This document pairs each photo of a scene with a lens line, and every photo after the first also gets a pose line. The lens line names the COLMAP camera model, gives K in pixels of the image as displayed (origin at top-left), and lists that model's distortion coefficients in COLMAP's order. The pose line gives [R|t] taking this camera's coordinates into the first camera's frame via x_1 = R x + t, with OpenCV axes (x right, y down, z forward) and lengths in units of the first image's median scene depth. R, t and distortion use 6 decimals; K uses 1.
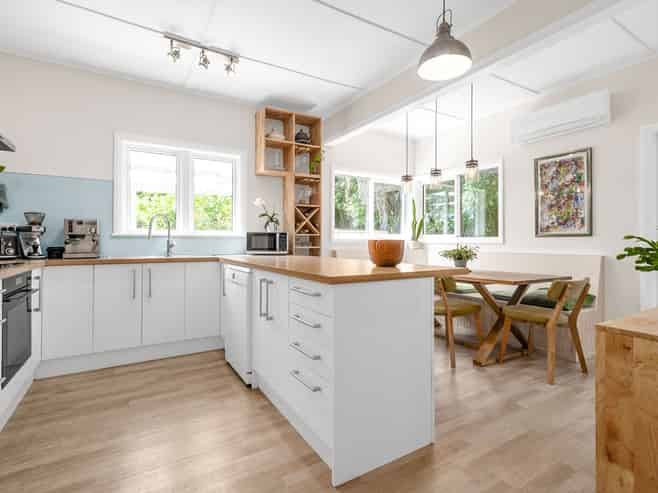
lens RADIAL K [[307.8, 0, 318.5], [0, 307.8, 244.7], [0, 0, 1]] dist [0.001973, 0.000060]
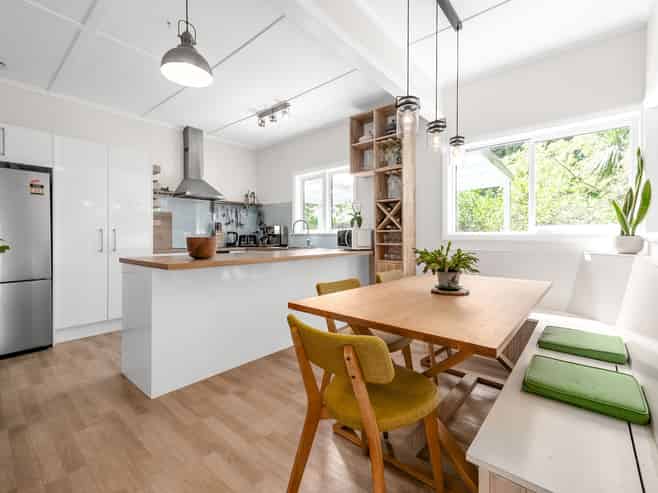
lens RADIAL K [[285.7, 0, 327.6], [0, 285.7, 238.9], [0, 0, 1]] dist [0.022247, 0.000070]
pose [[0.376999, 0.002216, -0.926211, 0.745745], [-0.005149, 0.999987, 0.000297, -0.006982], [0.926199, 0.004657, 0.377005, 0.521295]]
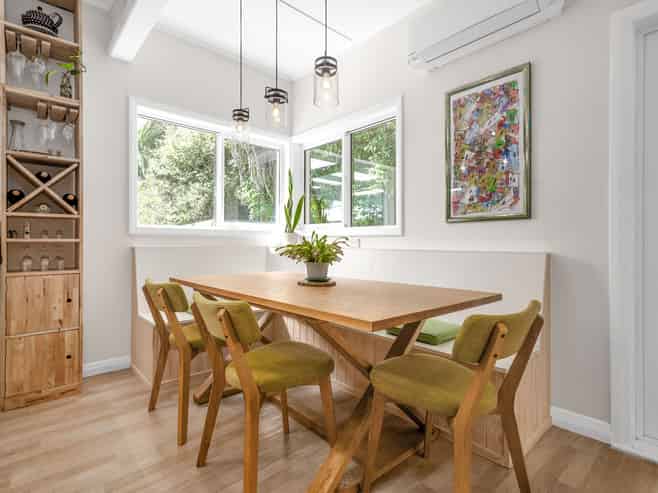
lens RADIAL K [[330.8, 0, 329.0], [0, 330.8, 246.5], [0, 0, 1]] dist [0.000015, -0.000211]
pose [[0.972652, -0.000835, 0.232267, 0.303488], [-0.001205, 0.999962, 0.008640, 0.014433], [-0.232266, -0.008684, 0.972614, 0.389468]]
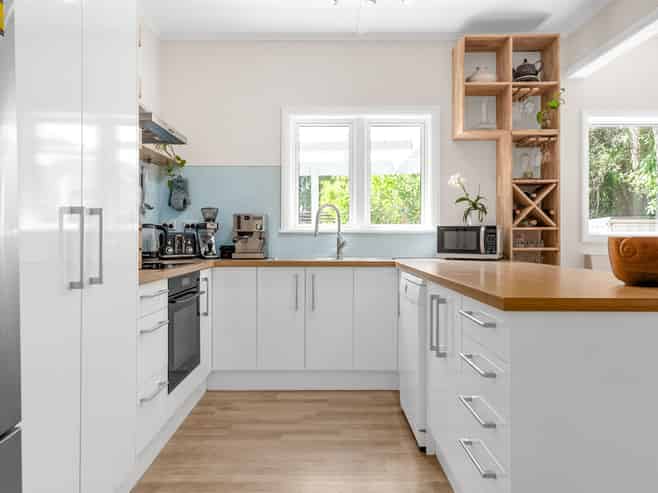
lens RADIAL K [[449.5, 0, 329.0], [0, 449.5, 246.5], [0, 0, 1]] dist [-0.003969, -0.001501]
pose [[0.872684, 0.007163, -0.488232, 0.046654], [-0.004338, 0.999967, 0.006917, -0.000504], [0.488266, -0.003918, 0.872686, 0.013822]]
